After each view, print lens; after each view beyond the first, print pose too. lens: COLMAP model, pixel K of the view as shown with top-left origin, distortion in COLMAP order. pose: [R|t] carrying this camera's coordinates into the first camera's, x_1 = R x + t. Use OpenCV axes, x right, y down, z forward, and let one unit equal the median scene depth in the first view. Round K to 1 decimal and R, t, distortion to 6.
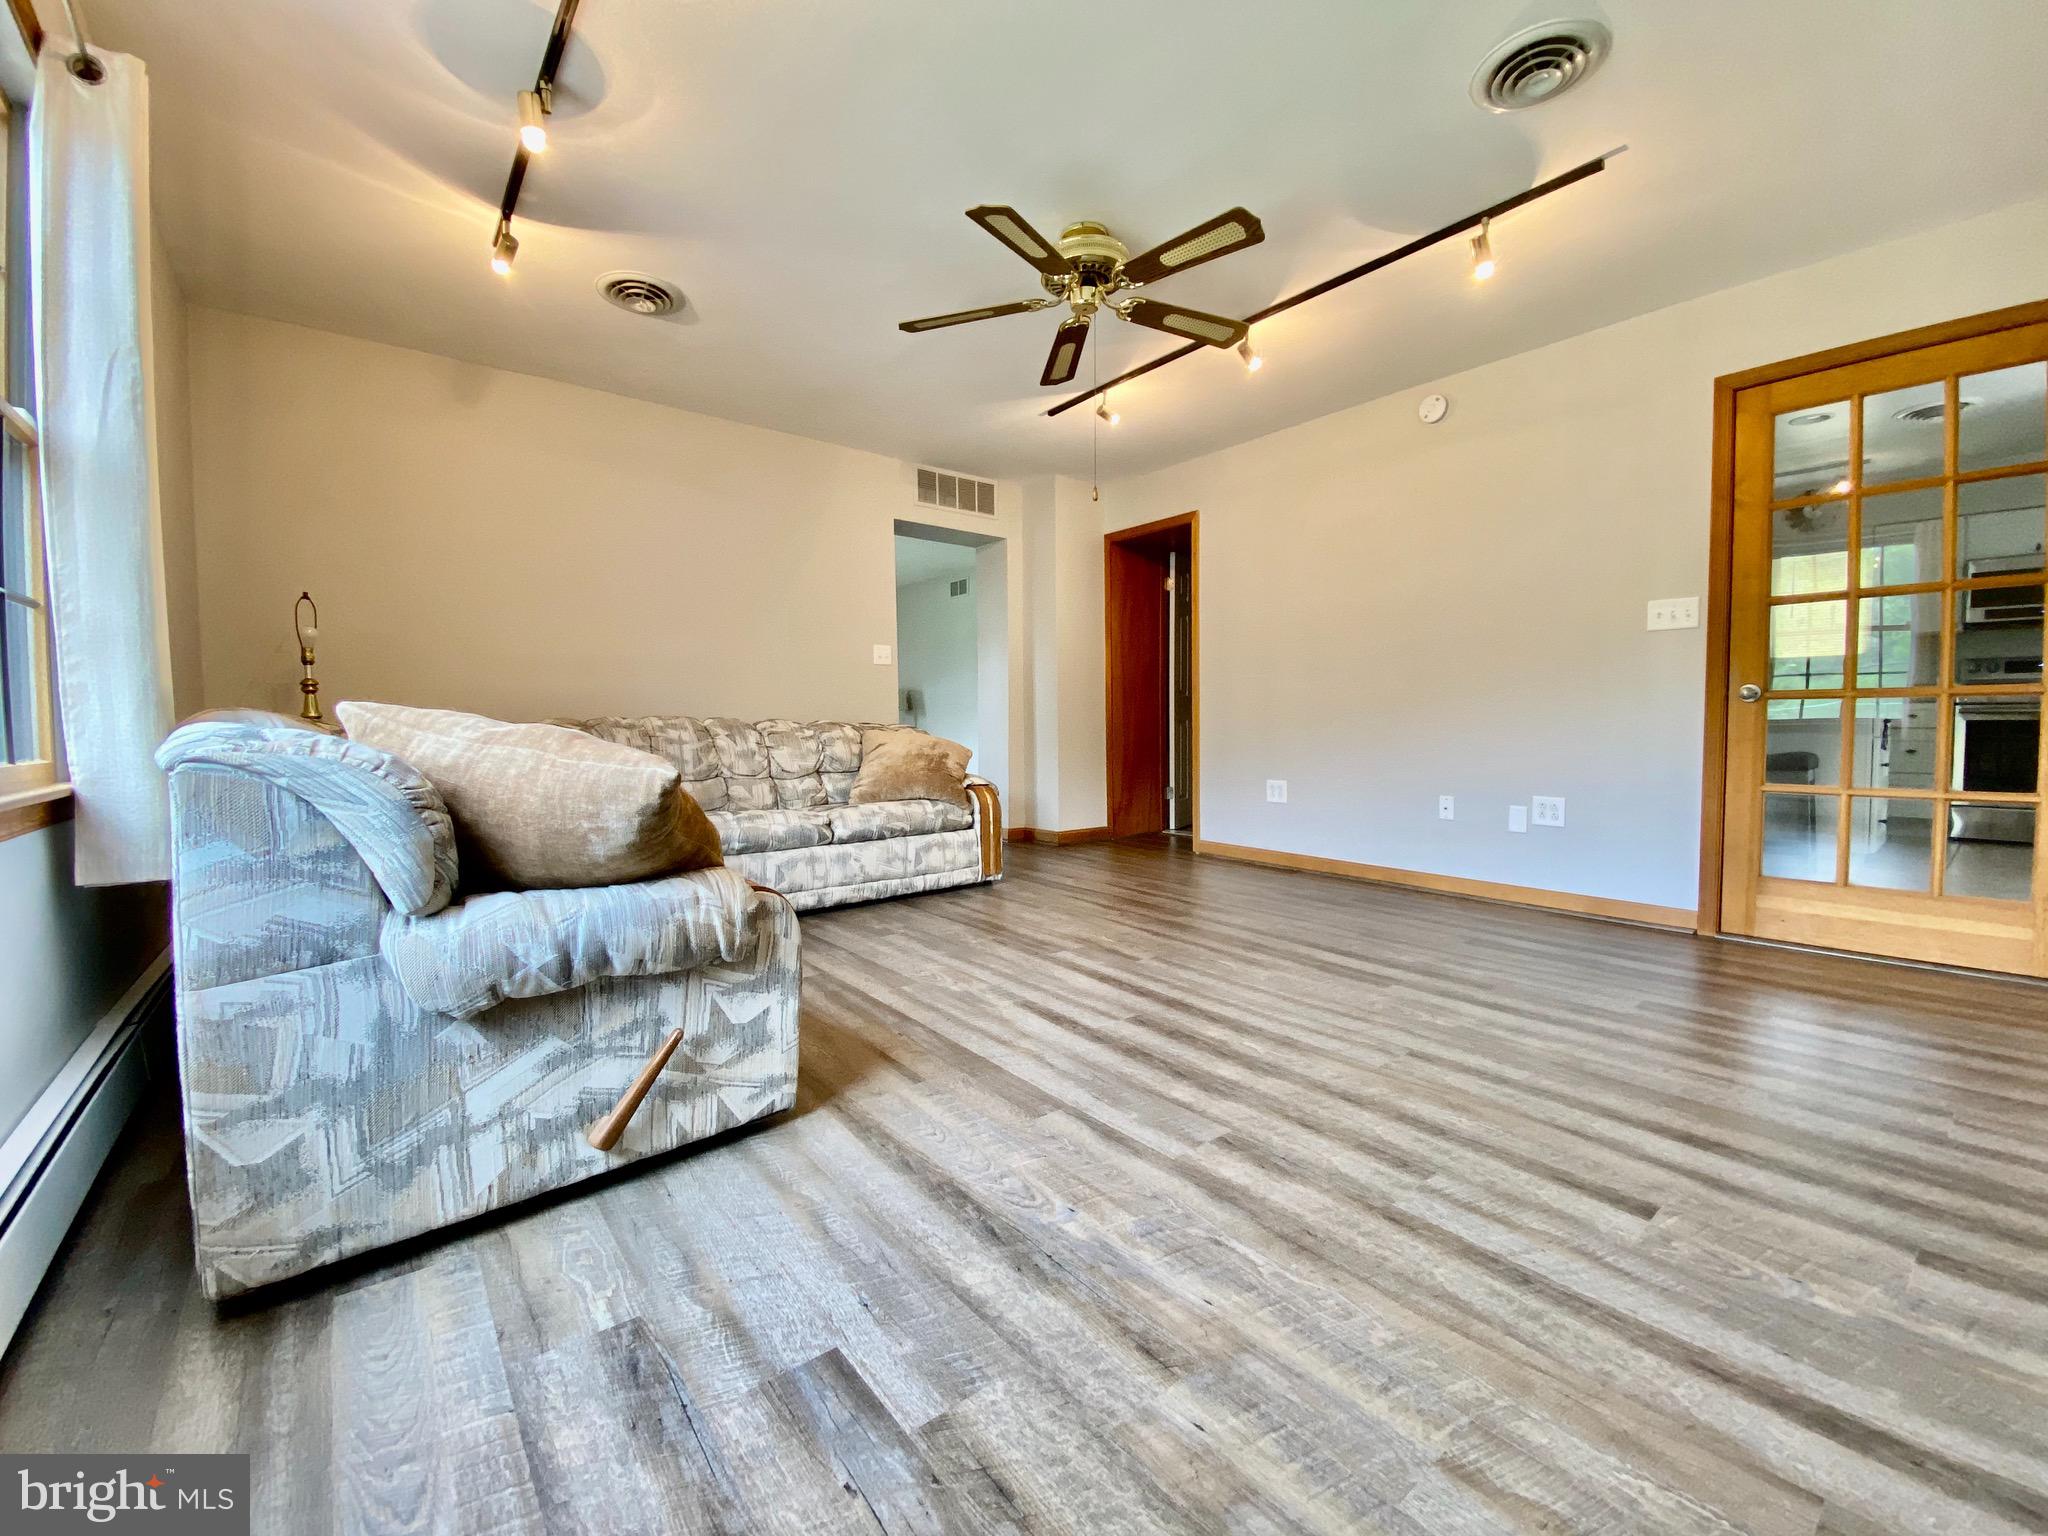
lens RADIAL K [[837.3, 0, 1014.6], [0, 837.3, 752.7], [0, 0, 1]] dist [0.000281, -0.000015]
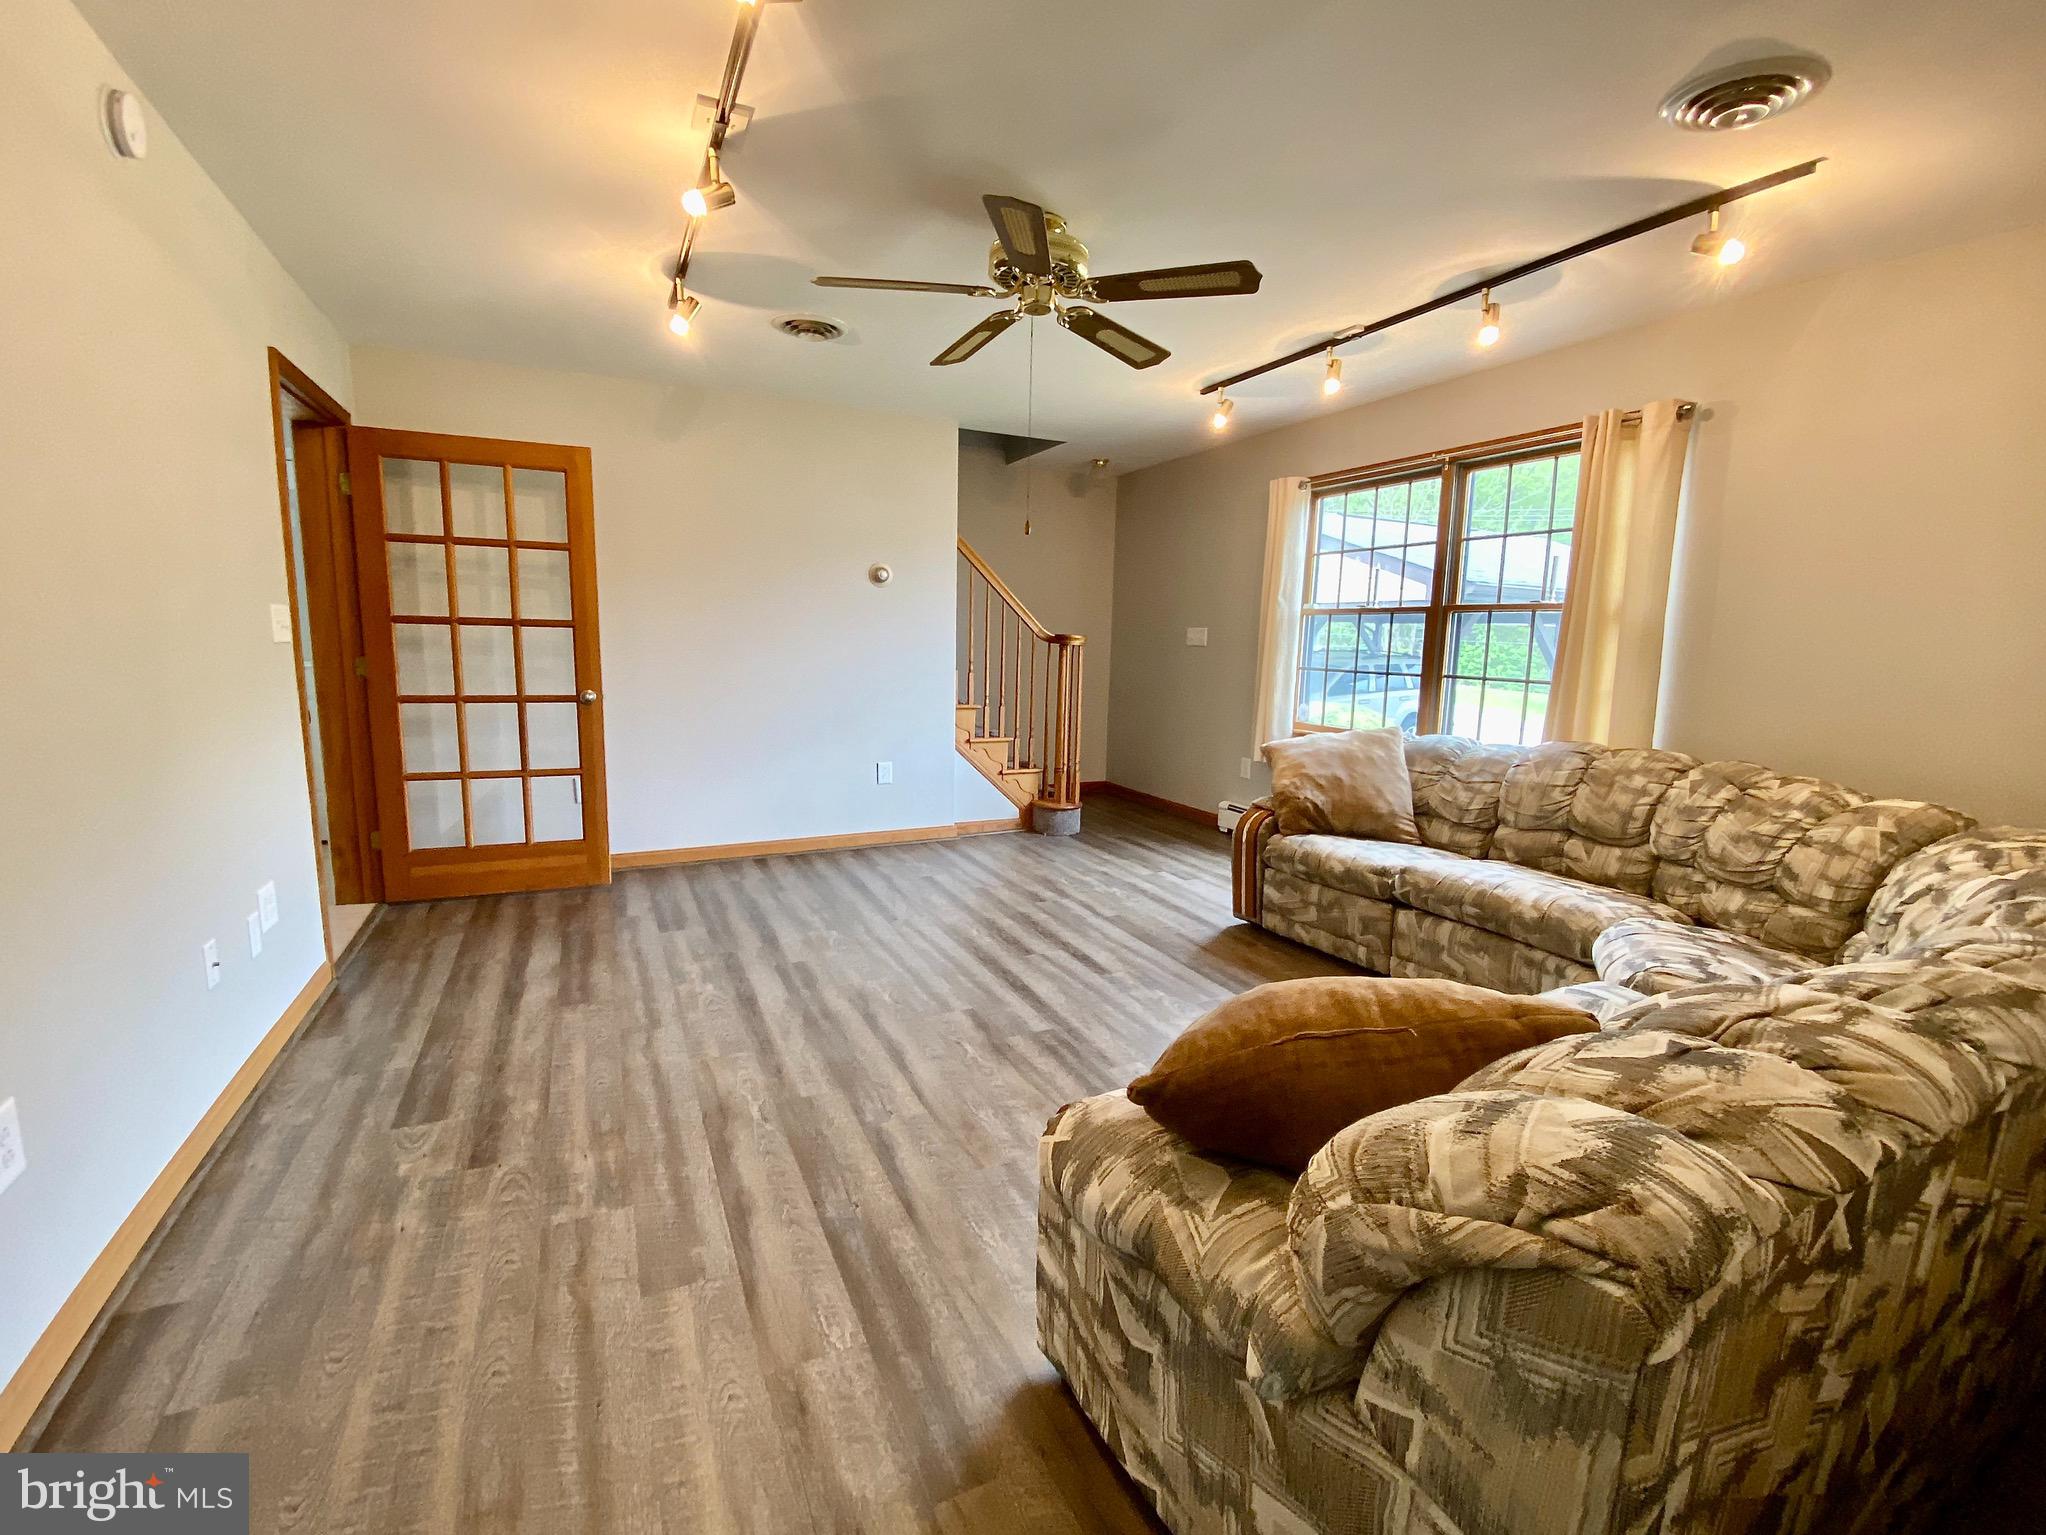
lens RADIAL K [[836.4, 0, 1023.7], [0, 836.4, 762.1], [0, 0, 1]] dist [0.000281, -0.000015]
pose [[-0.976645, -0.044207, 0.210261, -0.136256], [-0.003932, 0.982119, 0.188222, -0.279711], [-0.214822, 0.183000, -0.959355, 2.411721]]
